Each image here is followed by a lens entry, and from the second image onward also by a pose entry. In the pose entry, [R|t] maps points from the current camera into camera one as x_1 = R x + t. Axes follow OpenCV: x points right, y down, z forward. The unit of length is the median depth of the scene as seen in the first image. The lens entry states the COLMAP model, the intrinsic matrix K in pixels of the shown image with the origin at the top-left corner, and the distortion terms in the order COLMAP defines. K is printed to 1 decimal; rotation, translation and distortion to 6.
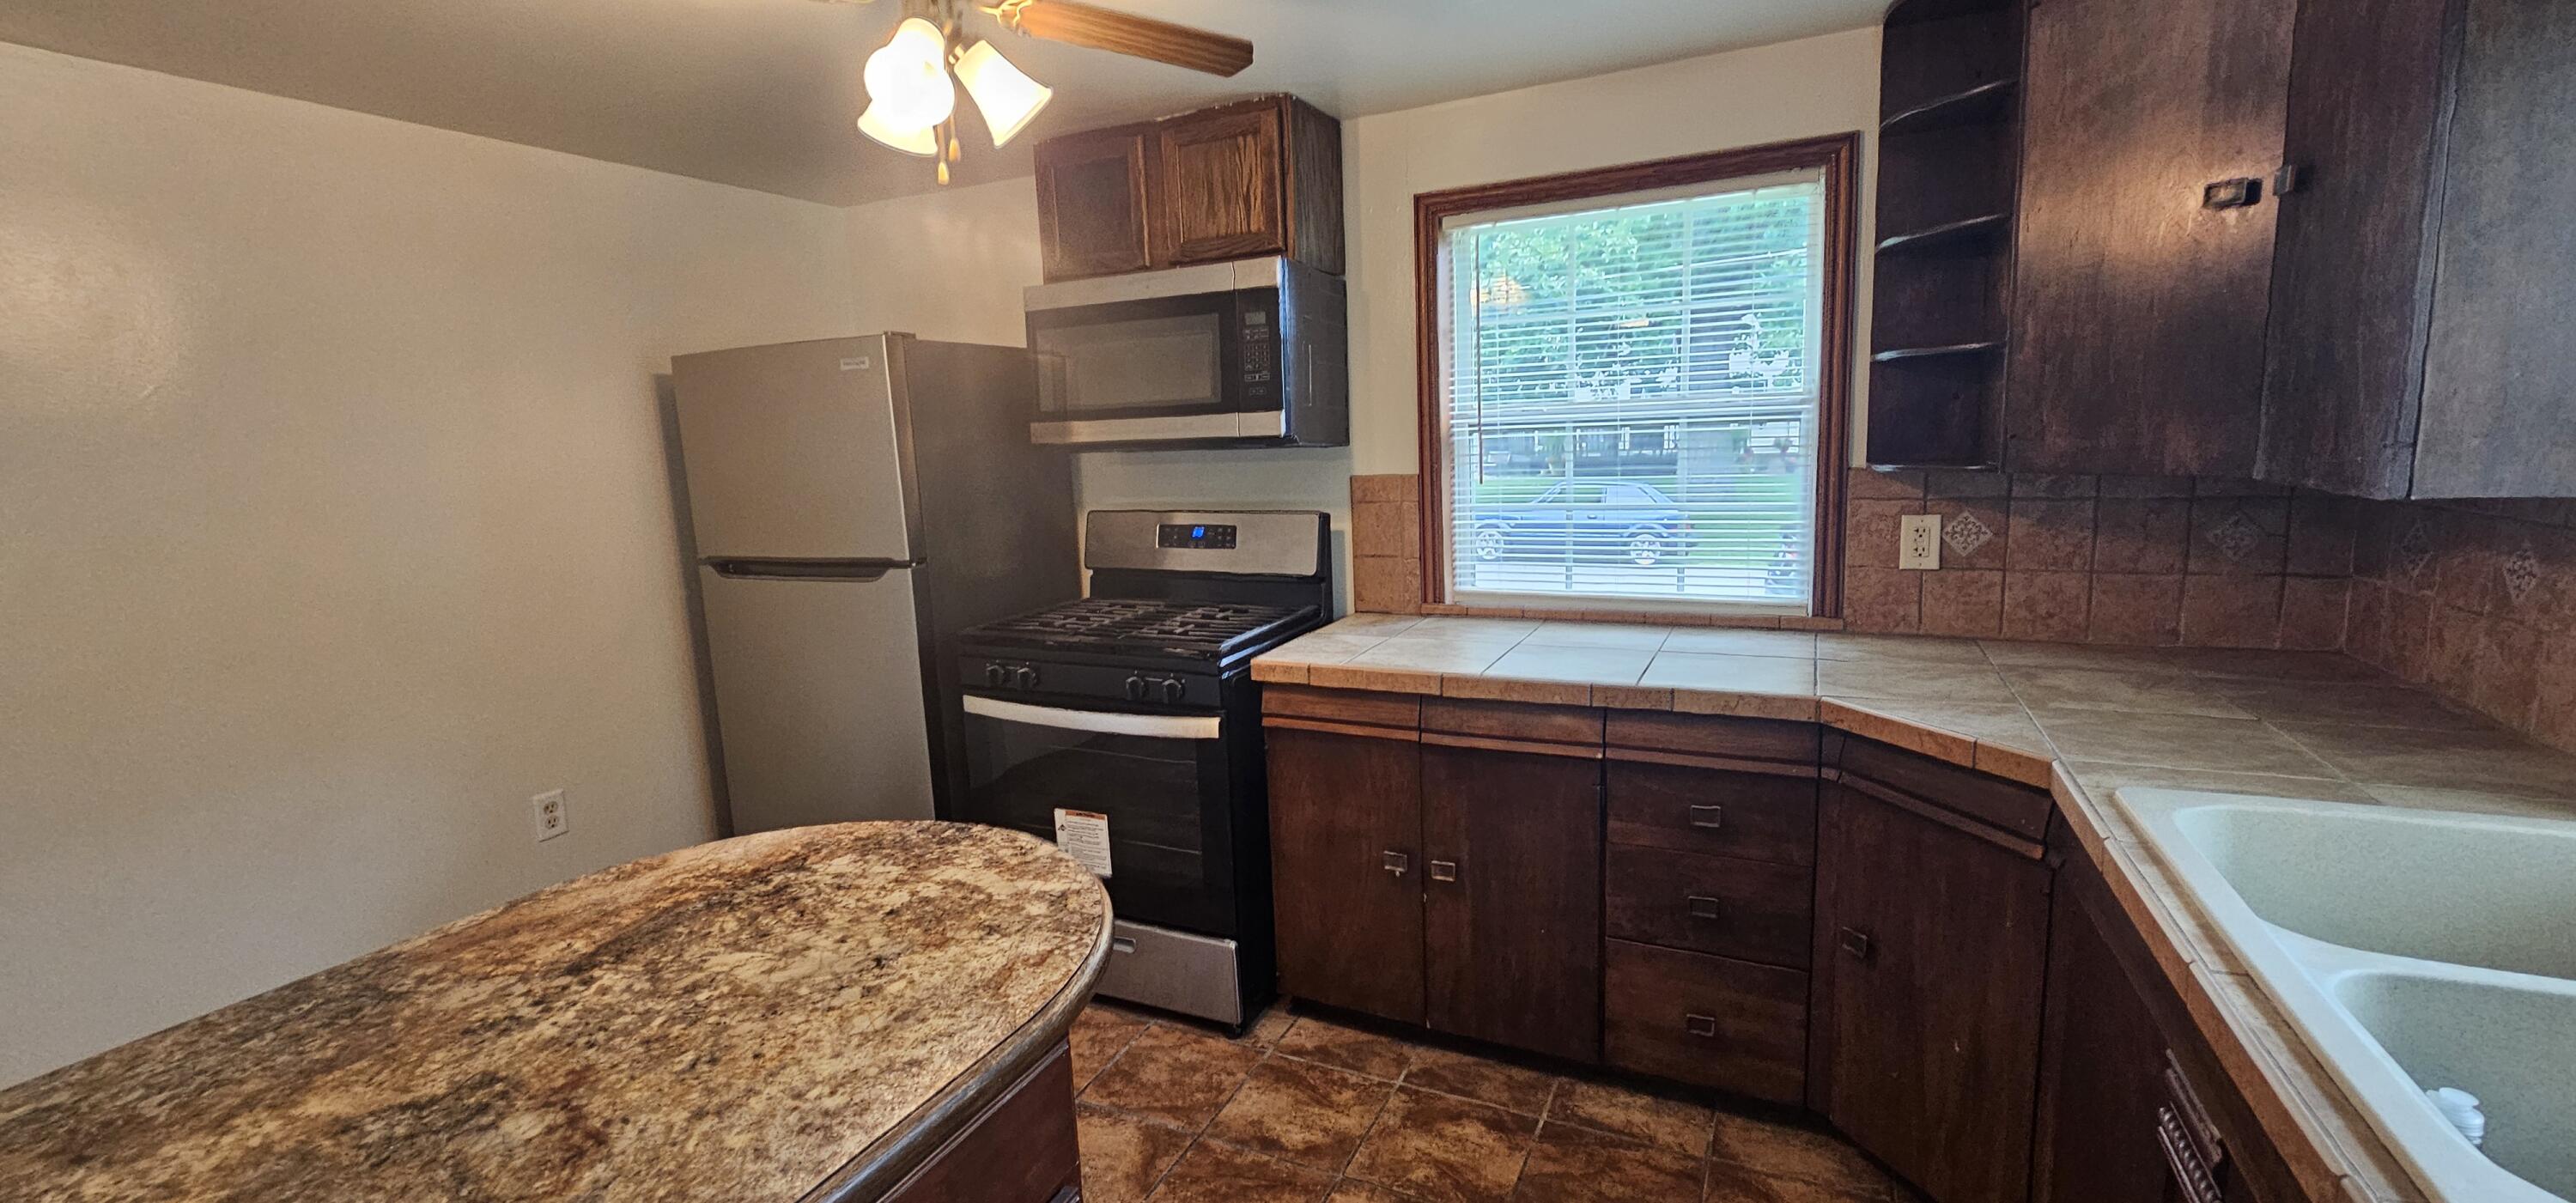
lens RADIAL K [[1054.6, 0, 1300.4], [0, 1054.6, 602.0], [0, 0, 1]] dist [-0.003050, -0.000237]
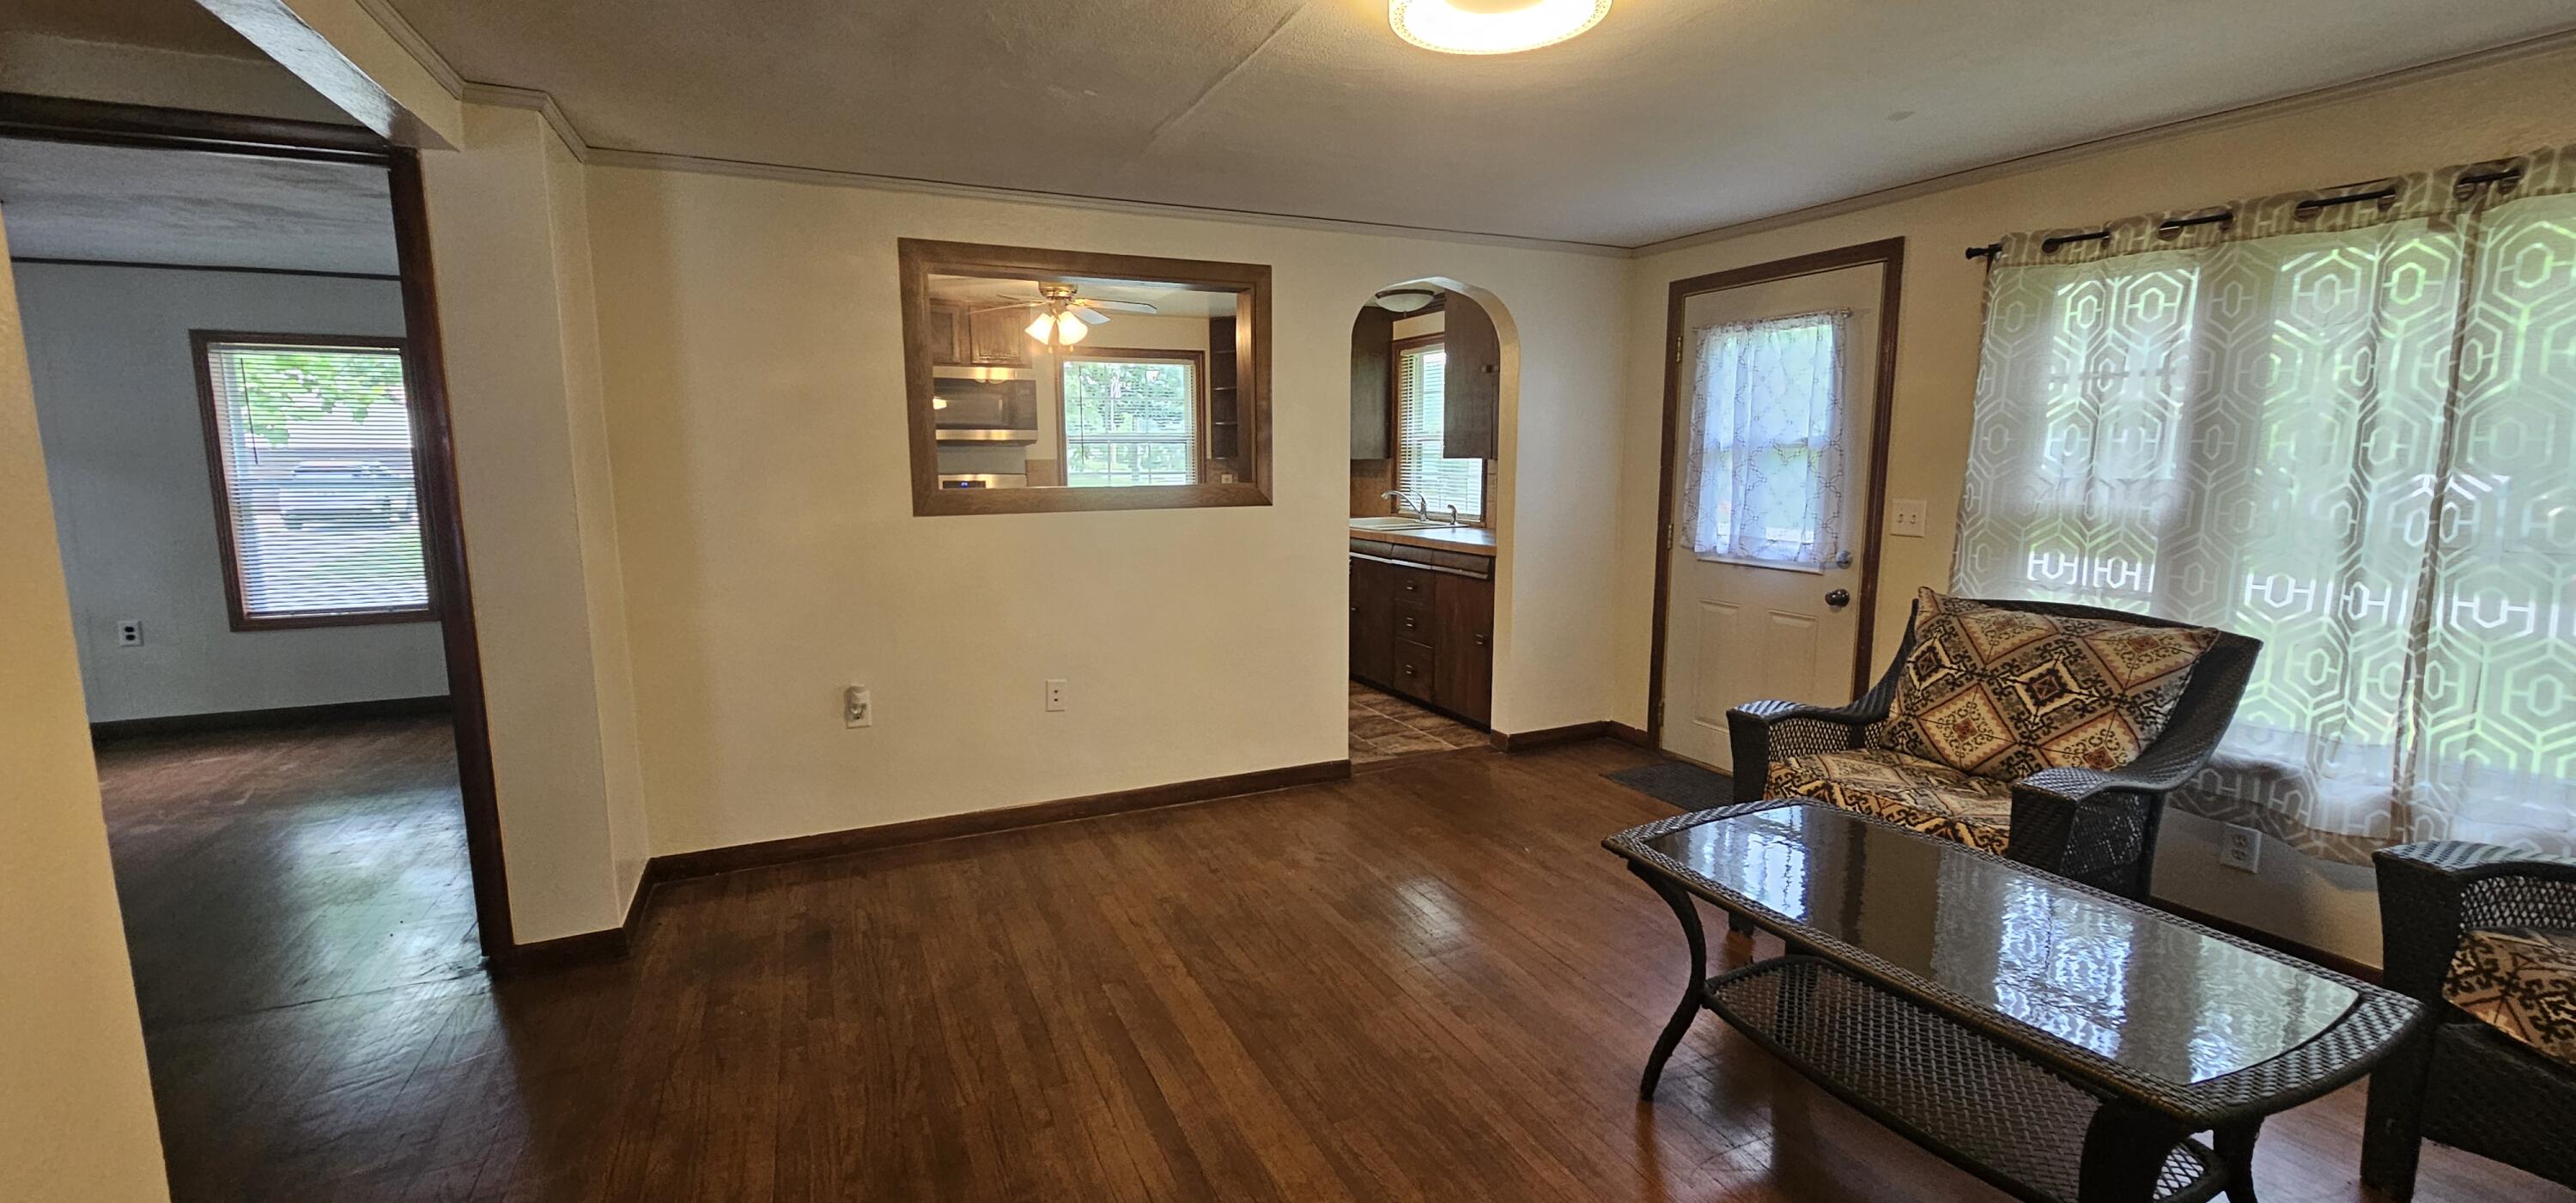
lens RADIAL K [[1054.6, 0, 1278.8], [0, 1054.6, 603.5], [0, 0, 1]] dist [-0.003050, -0.000237]
pose [[0.643414, -0.072857, 0.762043, -1.861020], [0.101115, 0.994827, 0.009738, 0.305855], [-0.758811, 0.070789, 0.647453, -1.201054]]
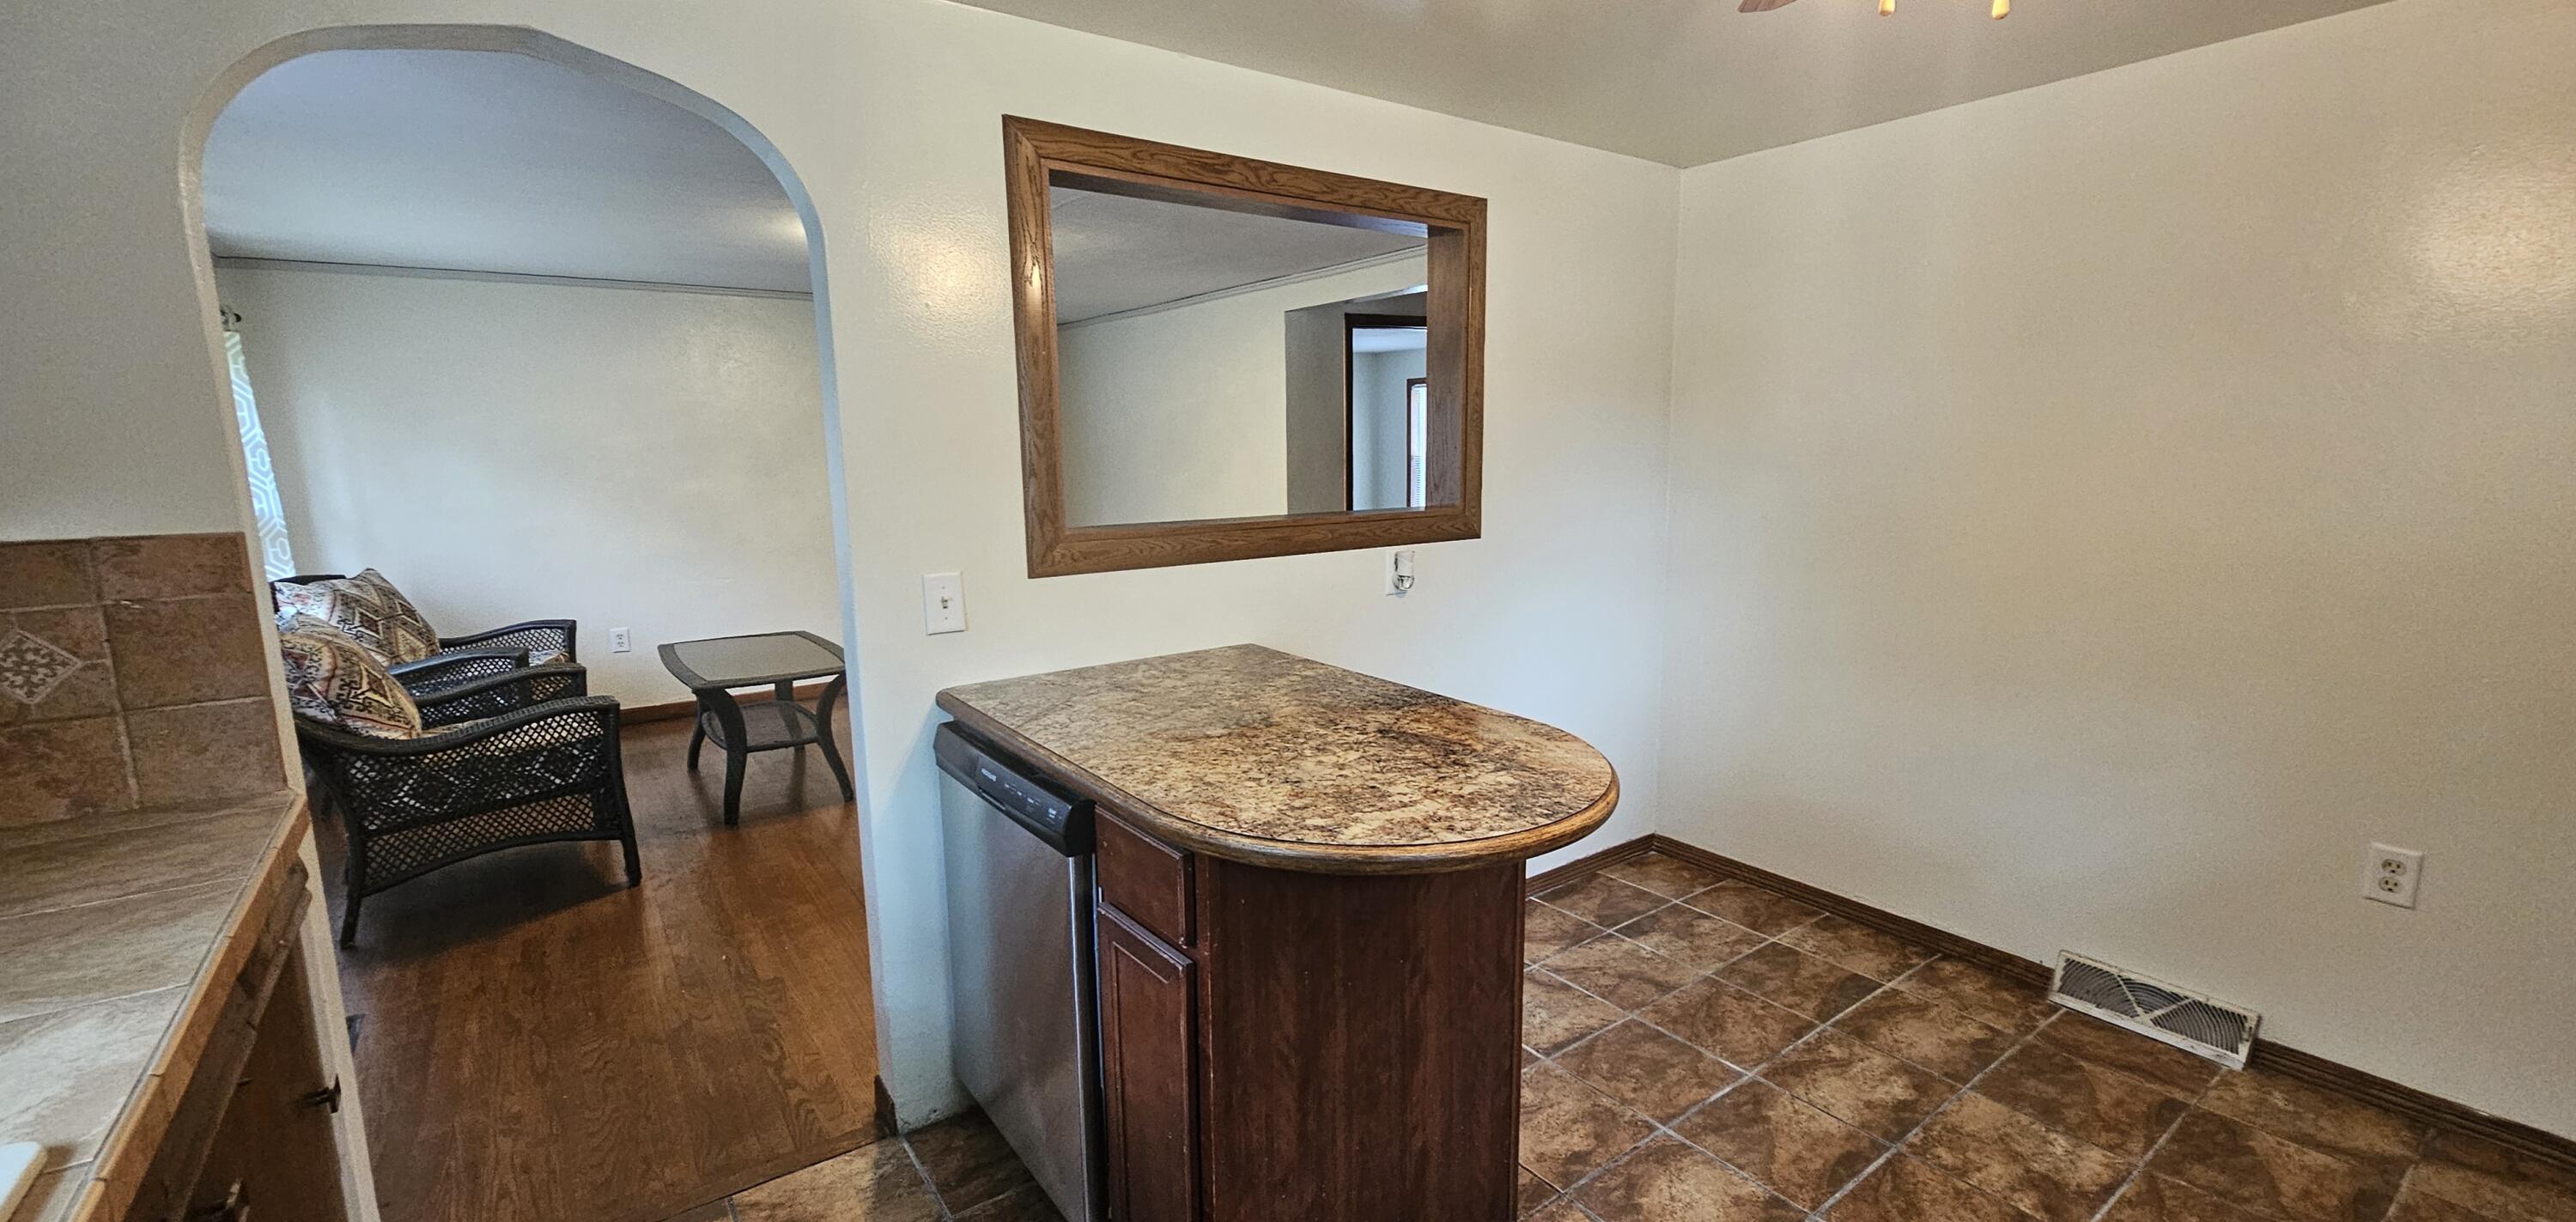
lens RADIAL K [[1072.7, 0, 1303.3], [0, 1072.7, 618.0], [0, 0, 1]] dist [-0.000087, -0.000565]
pose [[-0.473314, 0.189511, -0.860267, 0.403465], [-0.110118, 0.956195, 0.271230, -0.136357], [0.873984, 0.223108, -0.431711, 0.780050]]
